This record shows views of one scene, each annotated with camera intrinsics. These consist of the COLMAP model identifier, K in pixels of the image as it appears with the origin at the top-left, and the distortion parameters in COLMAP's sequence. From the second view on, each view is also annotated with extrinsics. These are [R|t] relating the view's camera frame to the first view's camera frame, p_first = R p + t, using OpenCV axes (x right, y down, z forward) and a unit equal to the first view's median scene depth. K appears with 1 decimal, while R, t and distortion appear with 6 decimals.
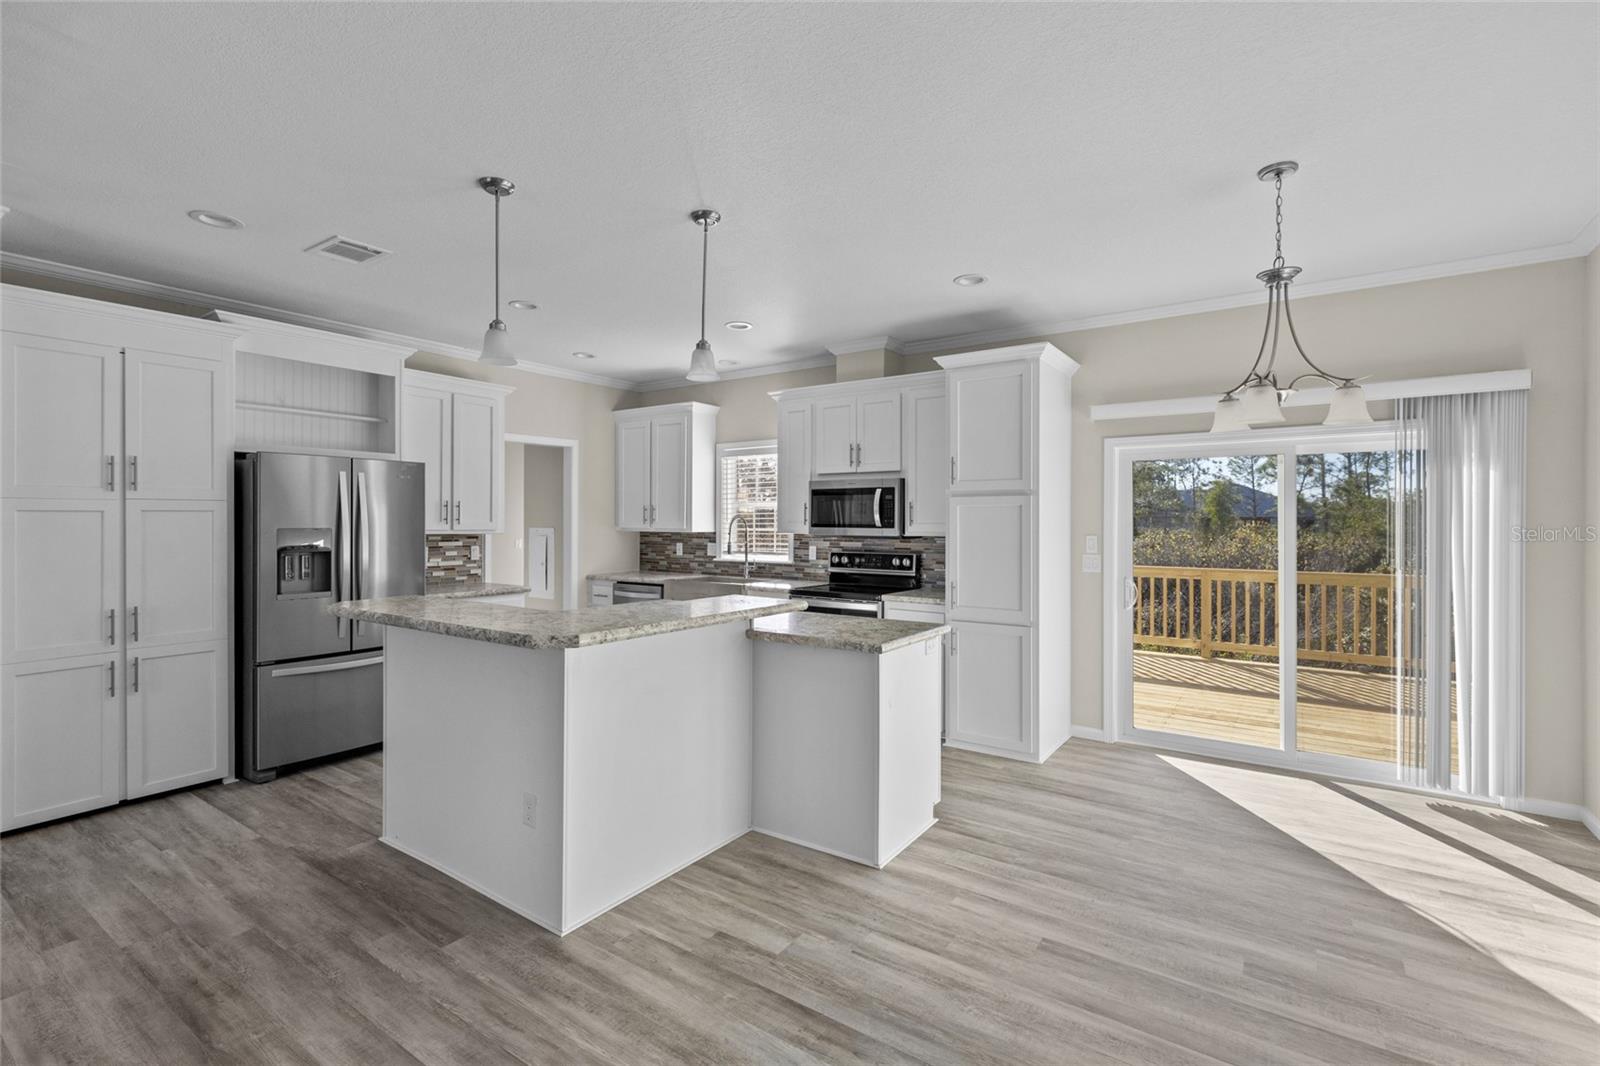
lens RADIAL K [[719.8, 0, 794.7], [0, 719.8, 520.8], [0, 0, 1]] dist [0.007286, -0.002339]
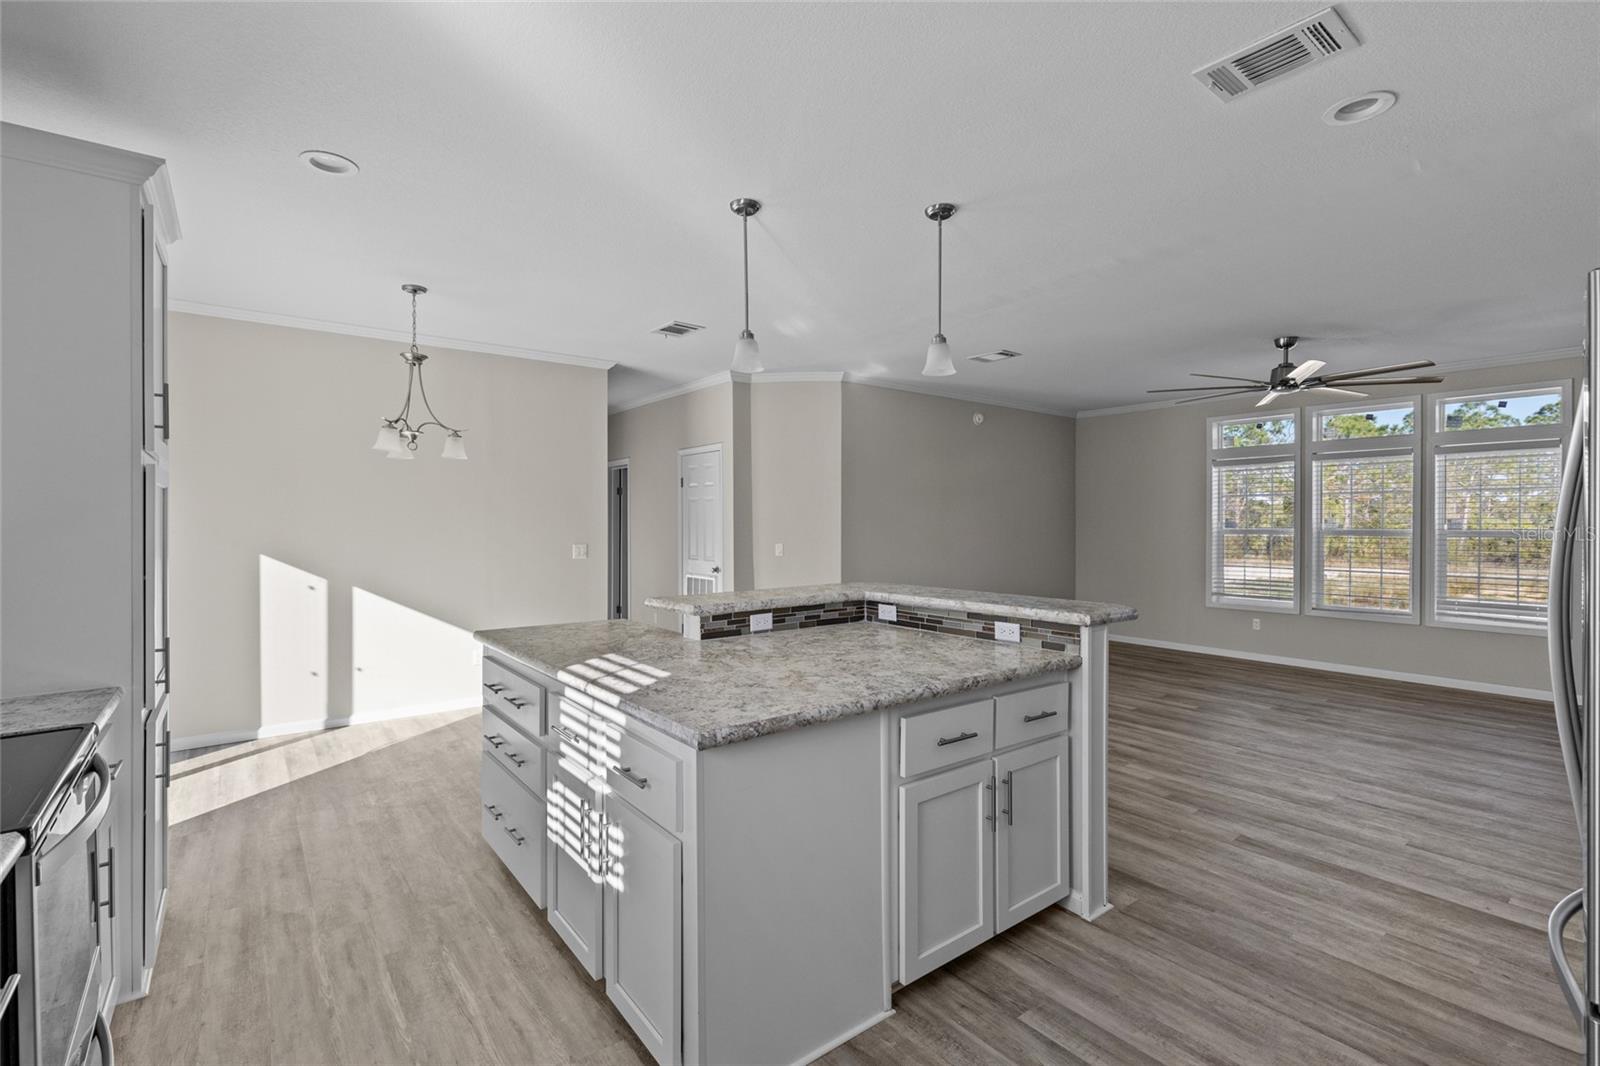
lens RADIAL K [[719.8, 0, 796.2], [0, 719.8, 525.2], [0, 0, 1]] dist [0.007286, -0.002339]
pose [[-0.954803, -0.003108, 0.297224, -0.362368], [-0.002222, 0.999992, 0.003318, 0.005944], [-0.297232, 0.002508, -0.954802, 1.439138]]
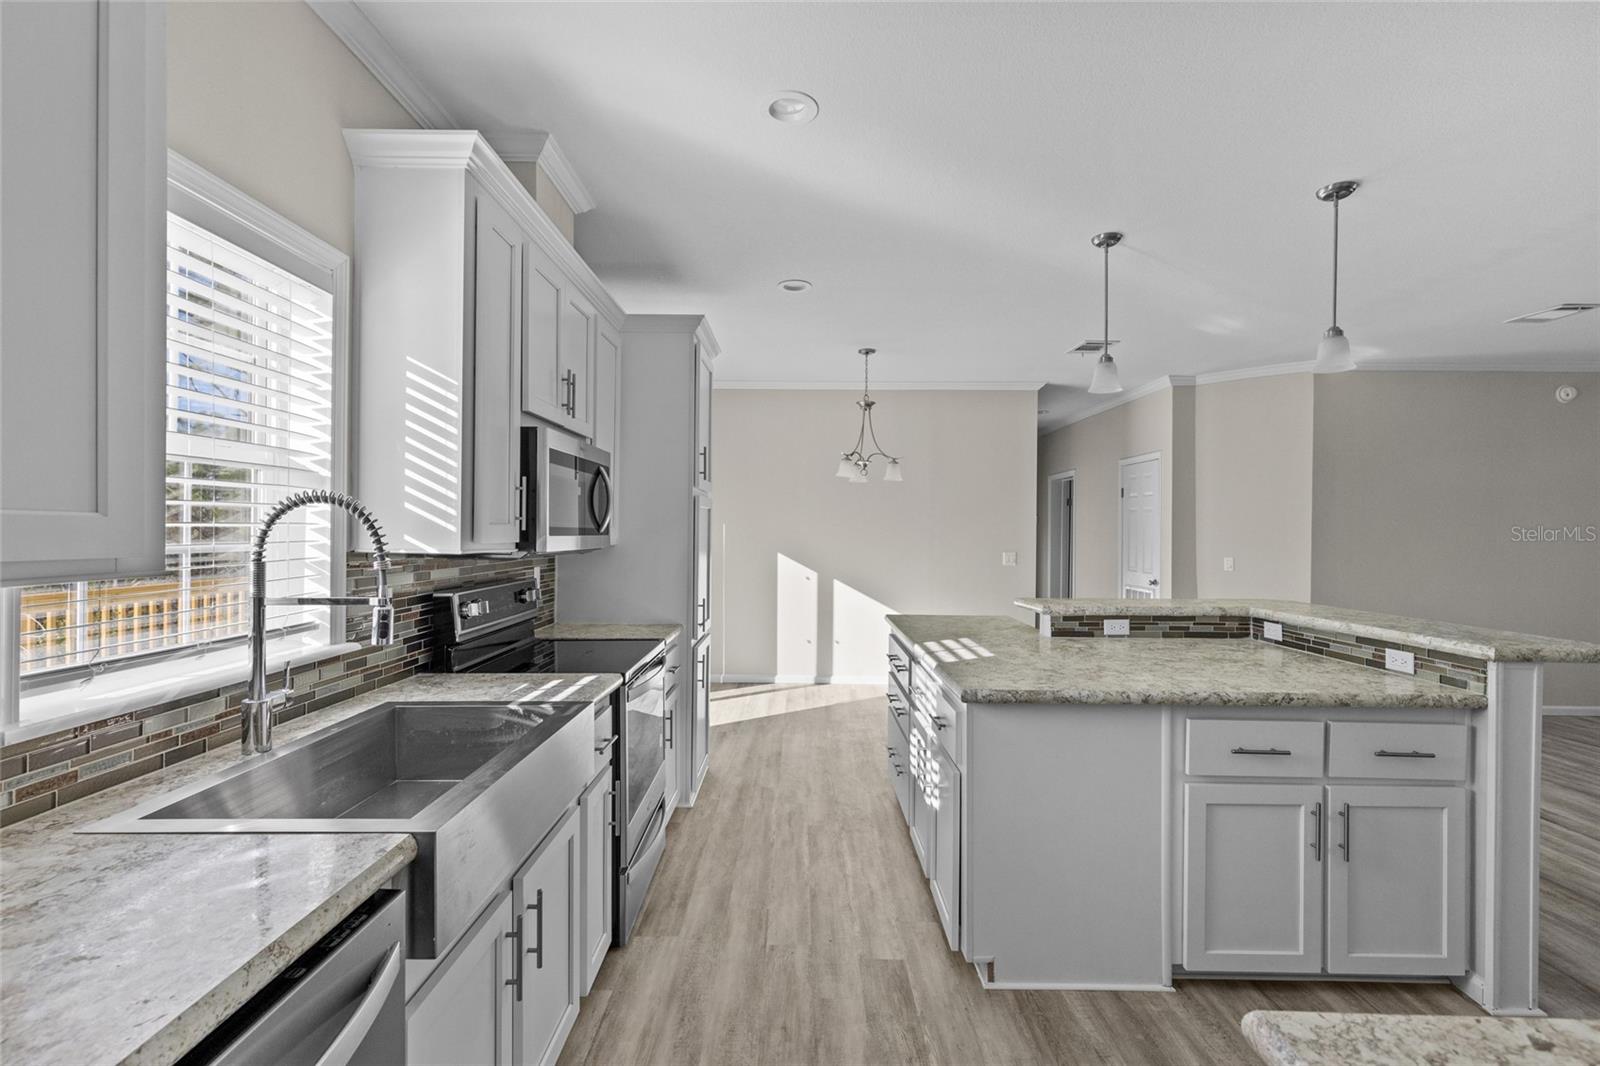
lens RADIAL K [[719.8, 0, 795.9], [0, 719.8, 534.4], [0, 0, 1]] dist [0.007286, -0.002339]
pose [[-0.567883, -0.011583, 0.823027, -0.553580], [-0.010654, 0.999921, 0.006721, 0.005152], [-0.823040, -0.004952, -0.567962, 1.479255]]
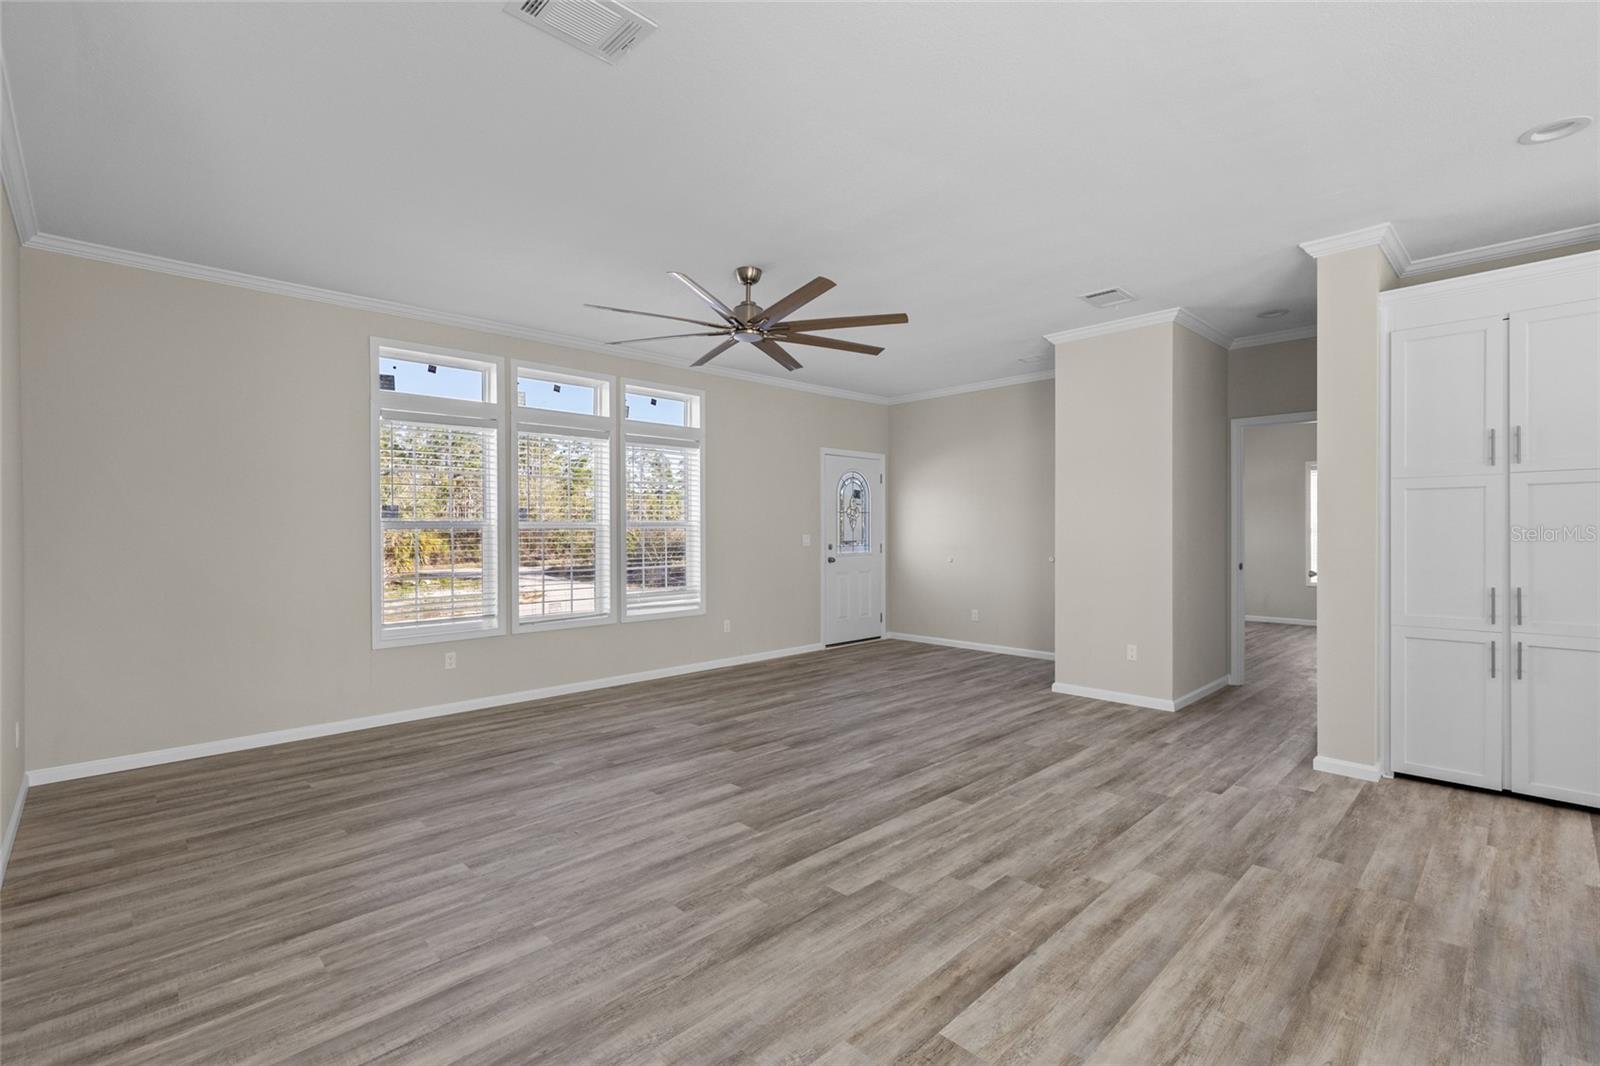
lens RADIAL K [[719.8, 0, 800.5], [0, 719.8, 532.8], [0, 0, 1]] dist [0.007286, -0.002339]
pose [[-0.189404, 0.004967, -0.981887, 0.151155], [0.003492, 0.999984, 0.004385, 0.034822], [0.981893, -0.002598, -0.189418, 0.228237]]
